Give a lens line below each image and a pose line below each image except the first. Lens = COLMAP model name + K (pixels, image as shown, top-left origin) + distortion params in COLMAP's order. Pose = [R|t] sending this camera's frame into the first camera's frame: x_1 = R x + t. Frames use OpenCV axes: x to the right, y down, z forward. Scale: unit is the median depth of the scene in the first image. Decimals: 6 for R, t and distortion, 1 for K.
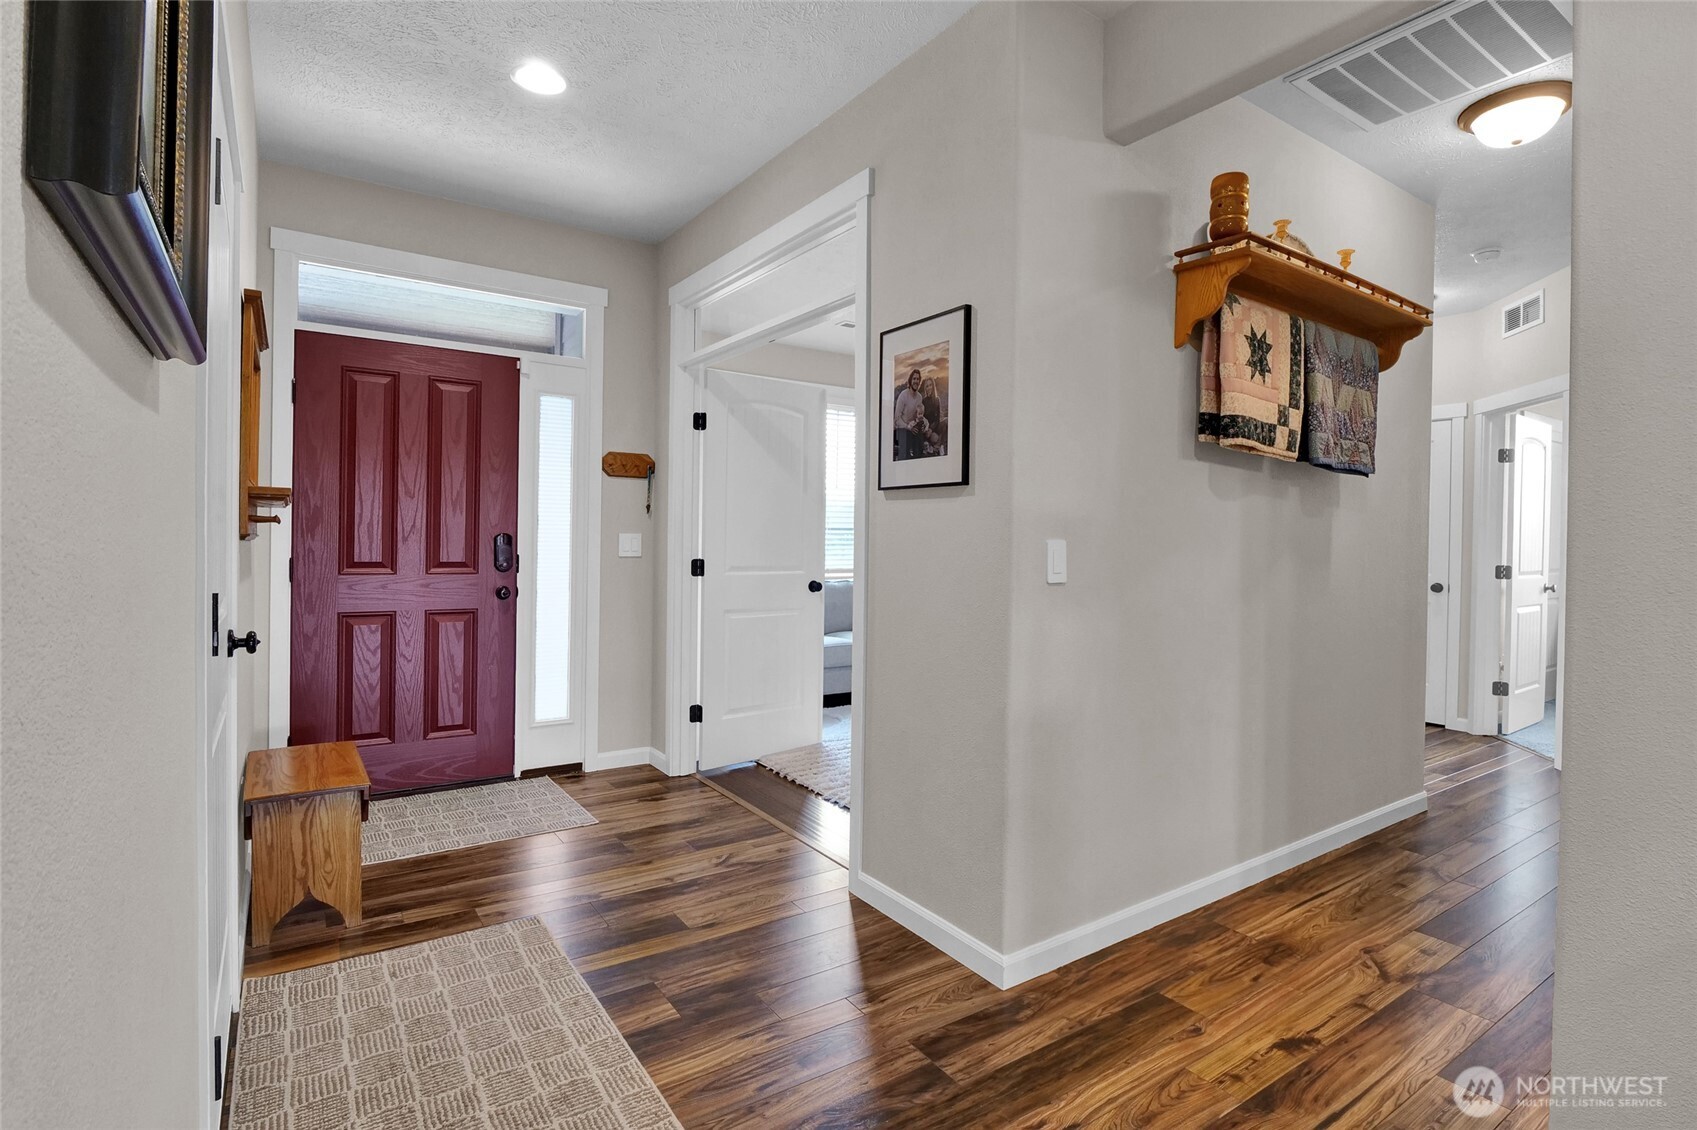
lens RADIAL K [[831.9, 0, 848.2], [0, 831.9, 549.6], [0, 0, 1]] dist [-0.007868, 0.000029]
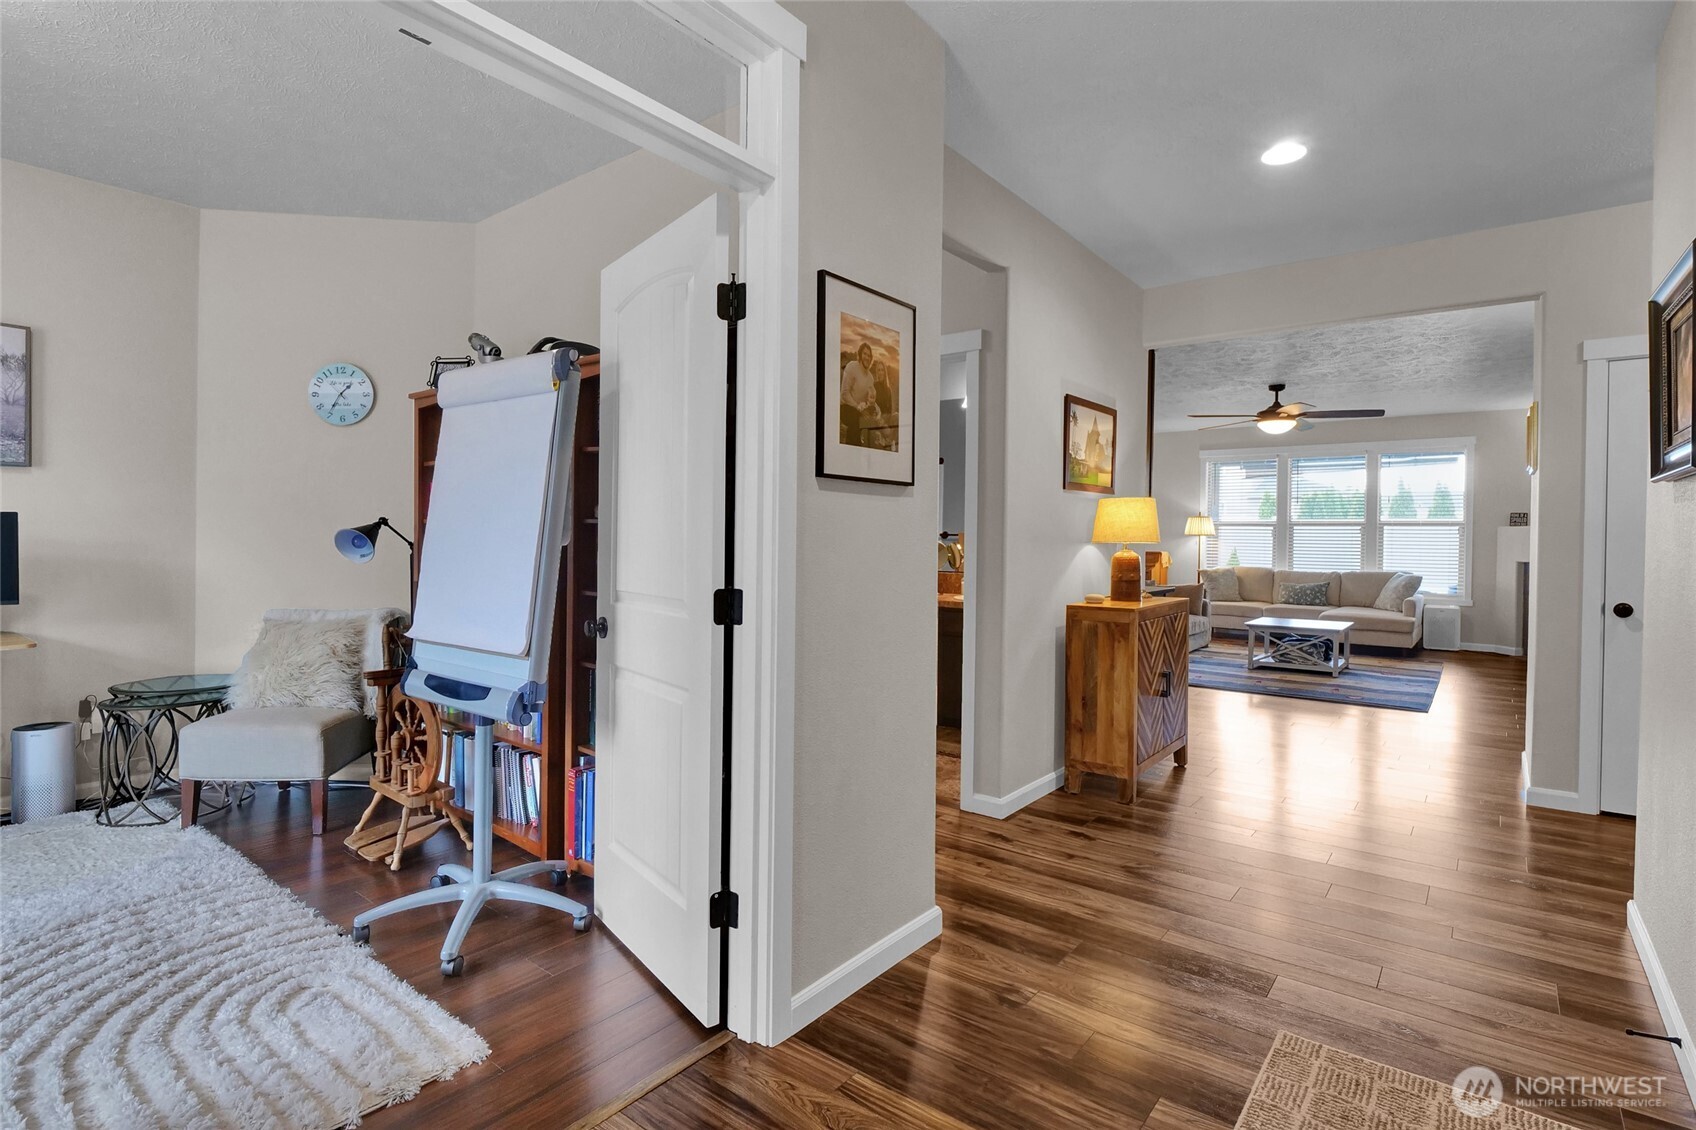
lens RADIAL K [[810.9, 0, 858.1], [0, 810.9, 546.9], [0, 0, 1]] dist [-0.020854, -0.000576]
pose [[-0.295212, -0.029775, 0.954968, -0.735975], [-0.006089, 0.999553, 0.029283, -0.030909], [-0.955412, 0.002830, -0.295261, 1.277092]]
